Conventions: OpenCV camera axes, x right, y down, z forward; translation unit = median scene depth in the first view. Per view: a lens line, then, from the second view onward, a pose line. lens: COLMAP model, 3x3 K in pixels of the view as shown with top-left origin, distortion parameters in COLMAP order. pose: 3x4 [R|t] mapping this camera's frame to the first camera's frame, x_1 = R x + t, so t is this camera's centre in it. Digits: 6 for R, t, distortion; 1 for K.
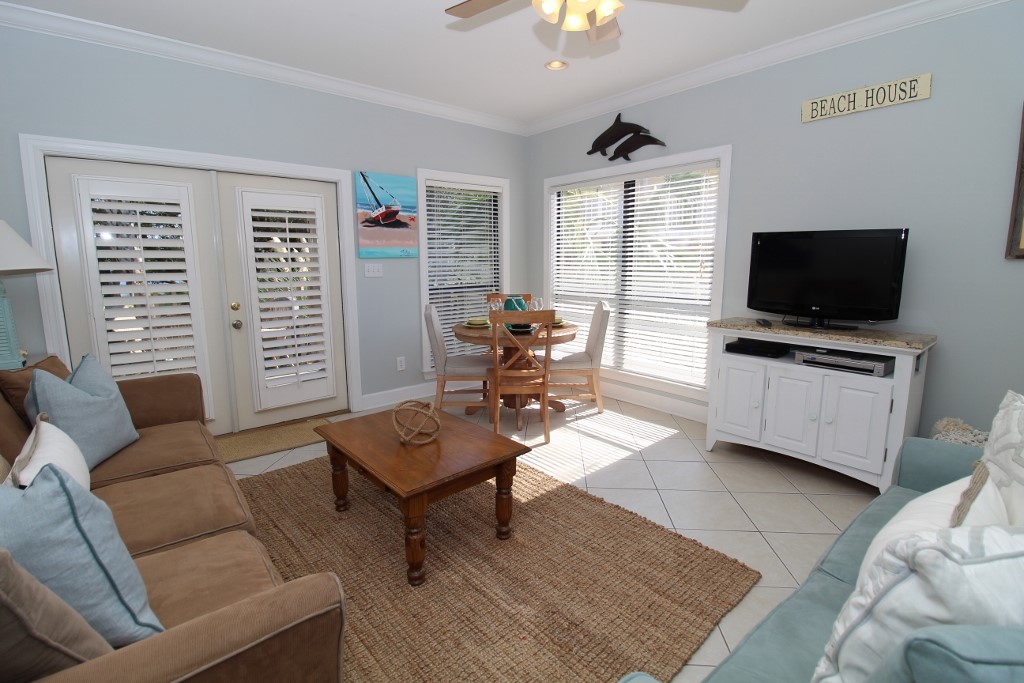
lens RADIAL K [[472.5, 0, 517.0], [0, 472.5, 329.0], [0, 0, 1]] dist [-0.010414, -0.004505]
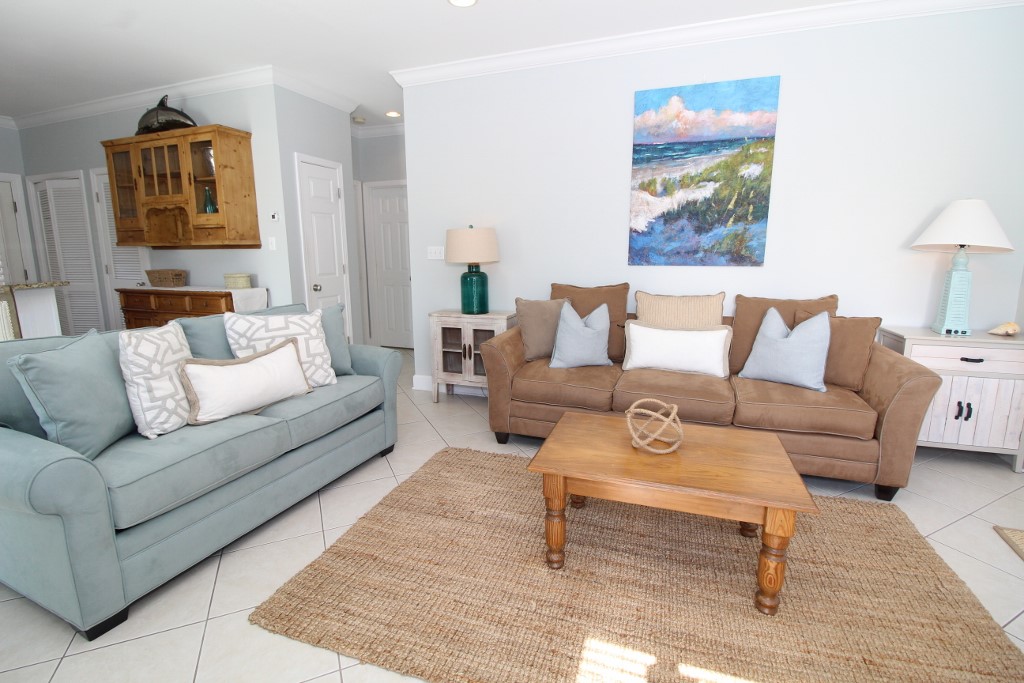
lens RADIAL K [[472.5, 0, 511.6], [0, 472.5, 336.5], [0, 0, 1]] dist [-0.010414, -0.004505]
pose [[-0.874290, 0.093948, -0.476226, 0.224707], [-0.063578, 0.950476, 0.304227, -0.110340], [0.481223, 0.296260, -0.825018, 0.847767]]
